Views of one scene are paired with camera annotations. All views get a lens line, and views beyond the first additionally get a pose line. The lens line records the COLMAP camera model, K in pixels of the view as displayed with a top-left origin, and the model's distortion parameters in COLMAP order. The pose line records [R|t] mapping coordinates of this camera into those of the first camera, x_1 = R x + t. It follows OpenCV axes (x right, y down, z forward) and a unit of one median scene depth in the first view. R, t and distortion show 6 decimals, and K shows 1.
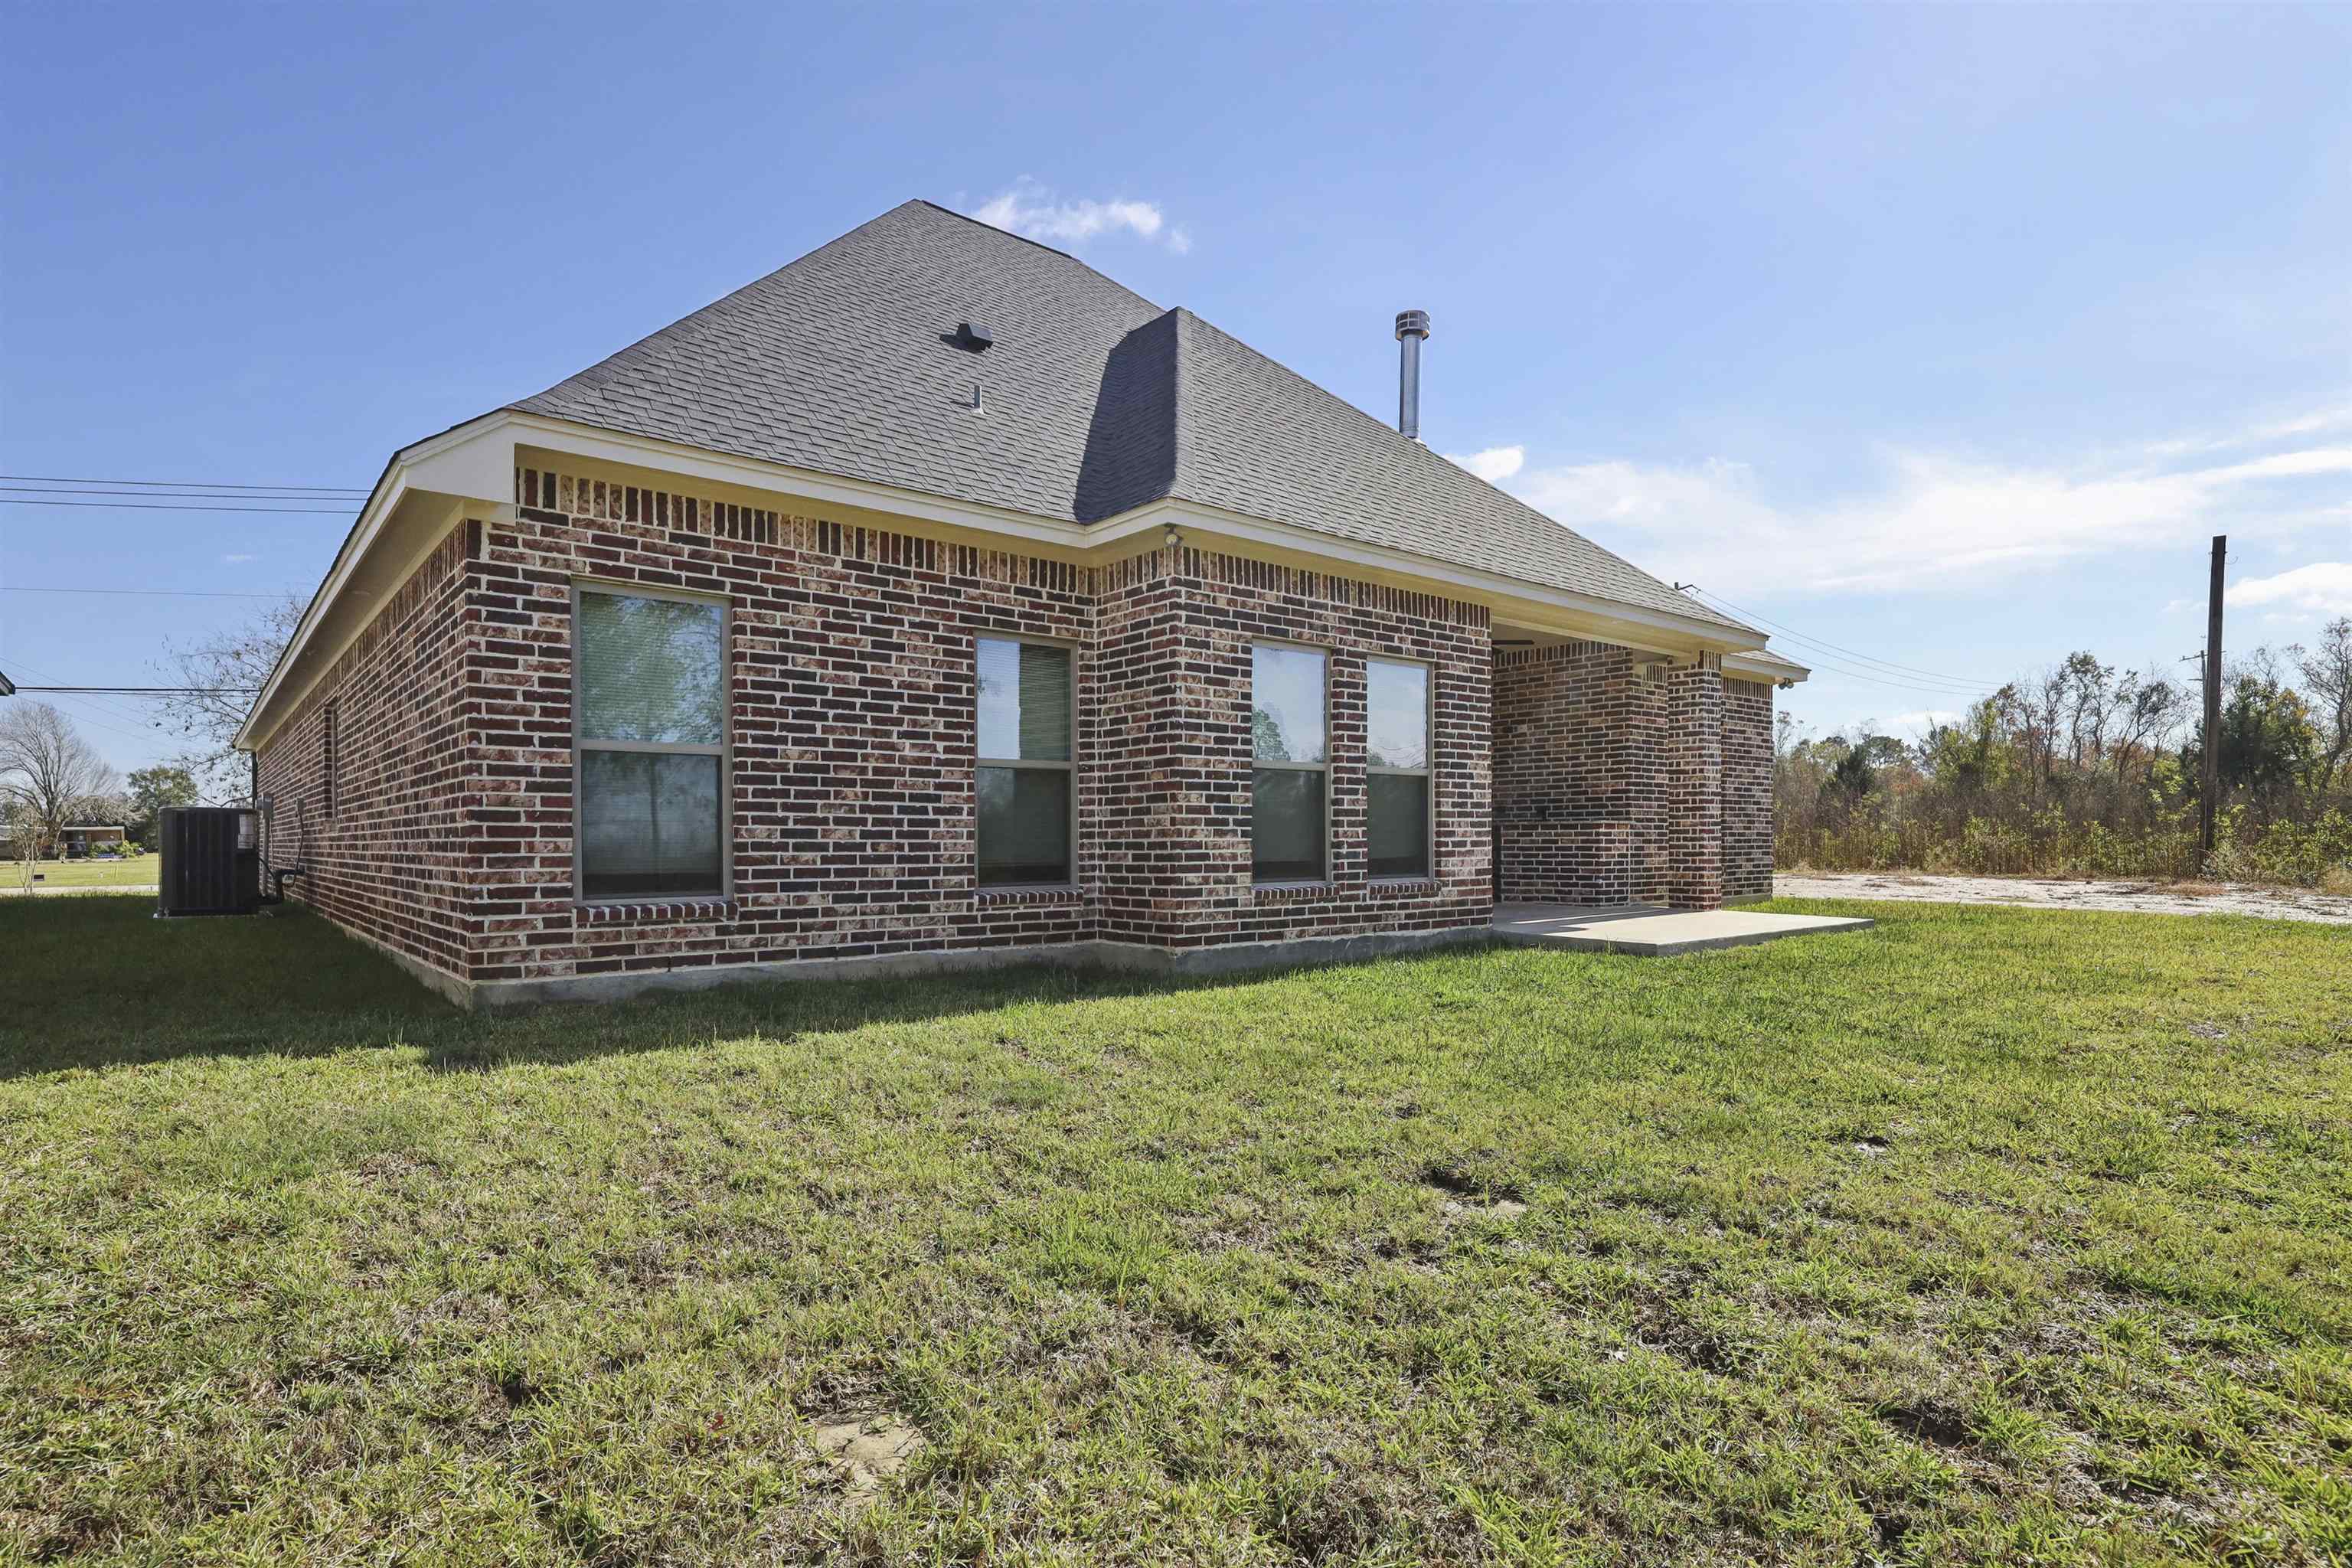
lens RADIAL K [[1175.8, 0, 1193.7], [0, 1175.8, 852.7], [0, 0, 1]] dist [0.008232, 0.000156]
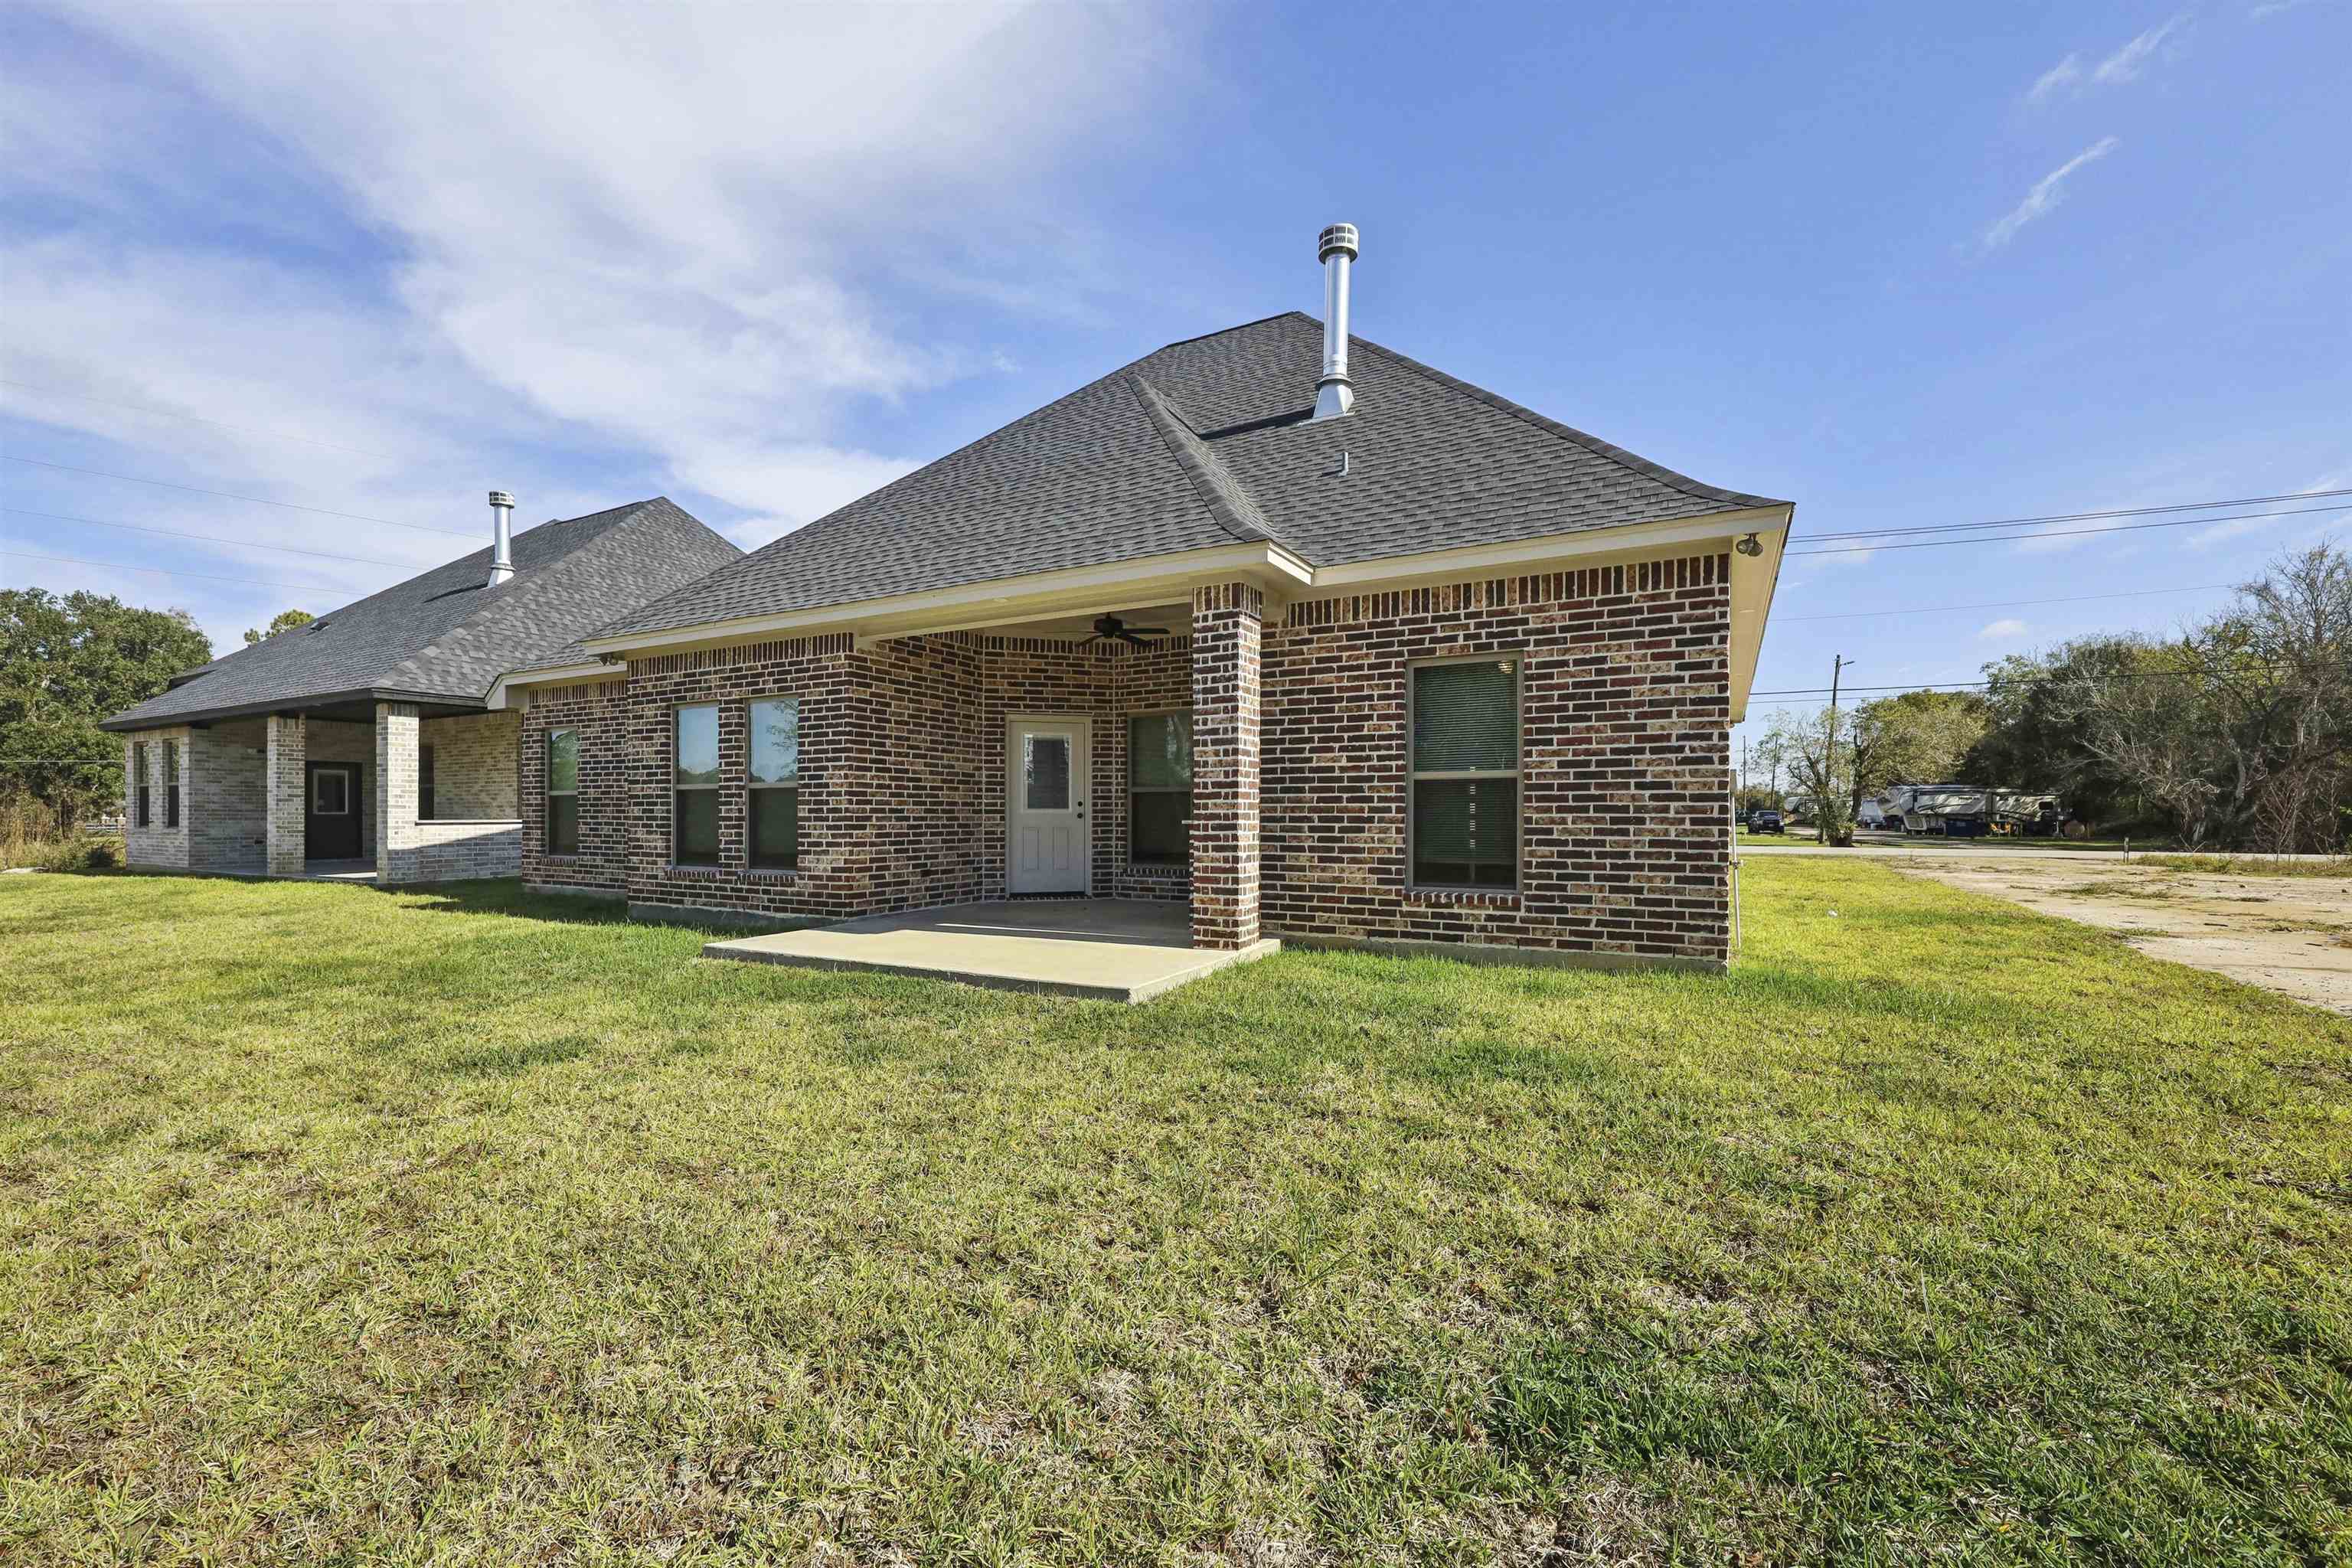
lens RADIAL K [[971.8, 0, 1196.4], [0, 971.8, 817.8], [0, 0, 1]] dist [0.004782, -0.000706]
pose [[0.367547, 0.007324, -0.929976, 1.576934], [-0.011566, 0.999928, 0.003304, -0.051321], [0.929933, 0.009542, 0.367605, 1.245649]]
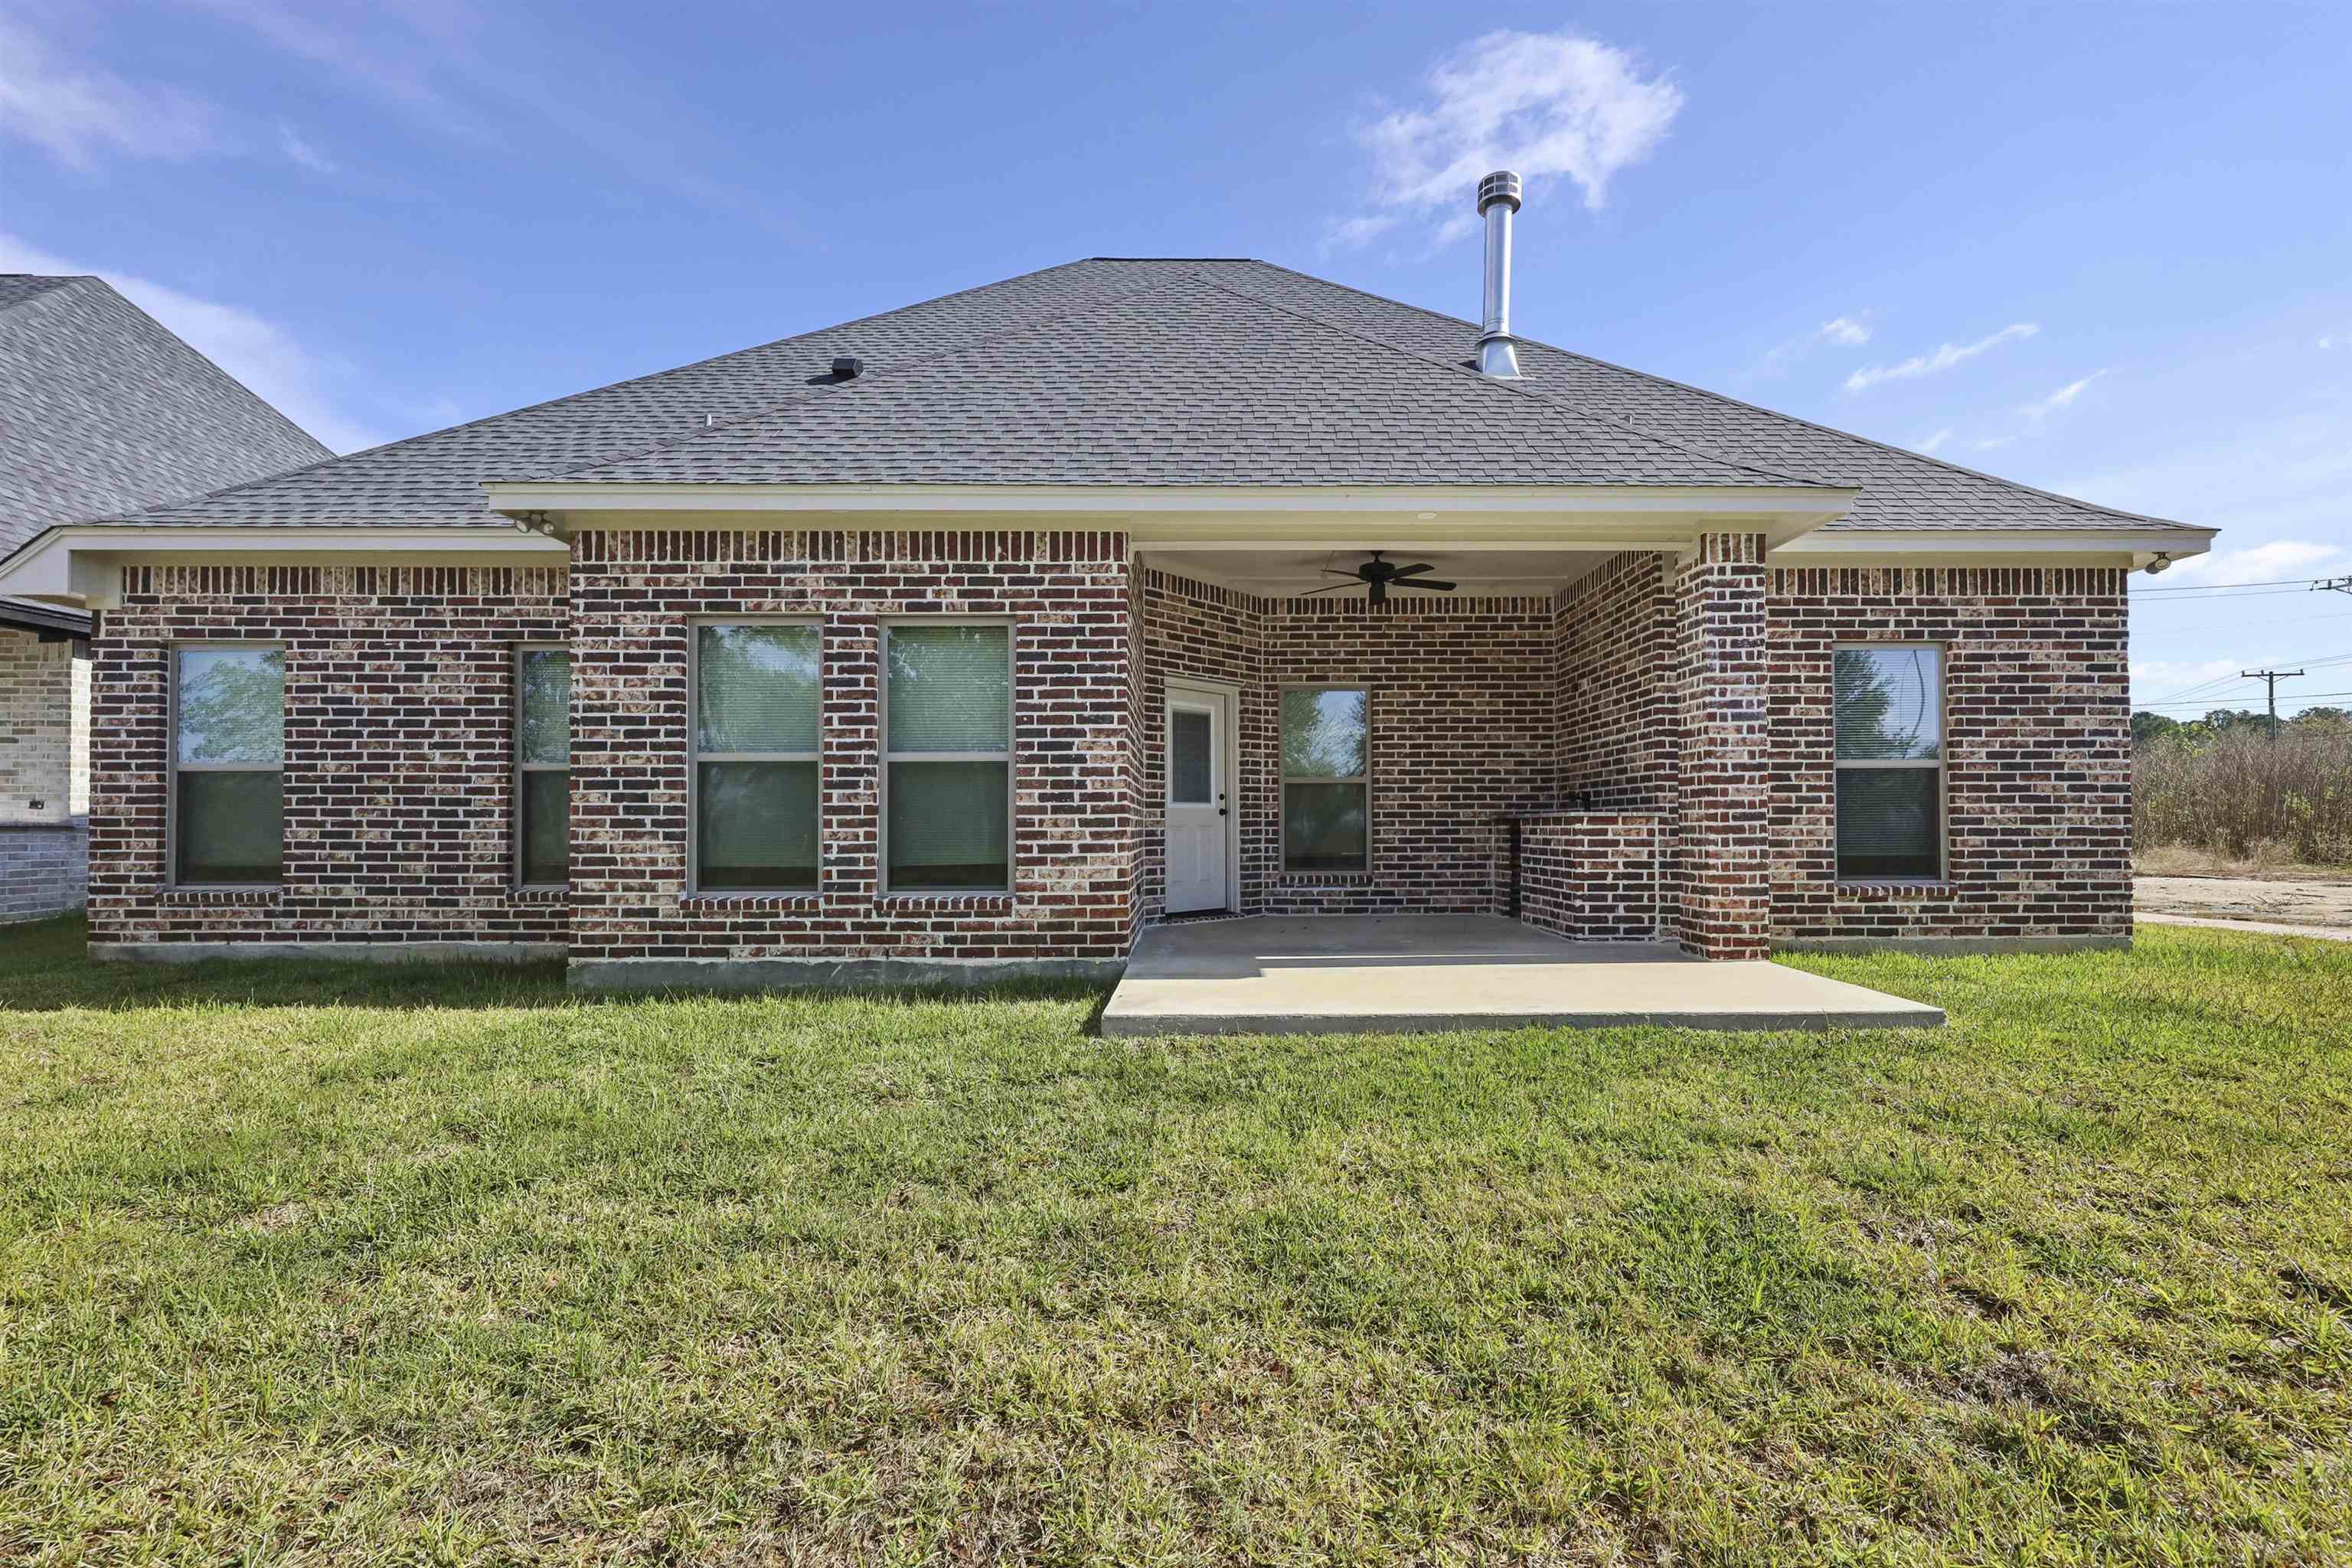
lens RADIAL K [[971.8, 0, 1218.2], [0, 971.8, 815.1], [0, 0, 1]] dist [0.004782, -0.000706]
pose [[0.780141, -0.002945, -0.625597, 0.876744], [-0.007995, 0.999860, -0.014678, -0.025911], [0.625553, 0.016453, 0.780008, 0.718283]]
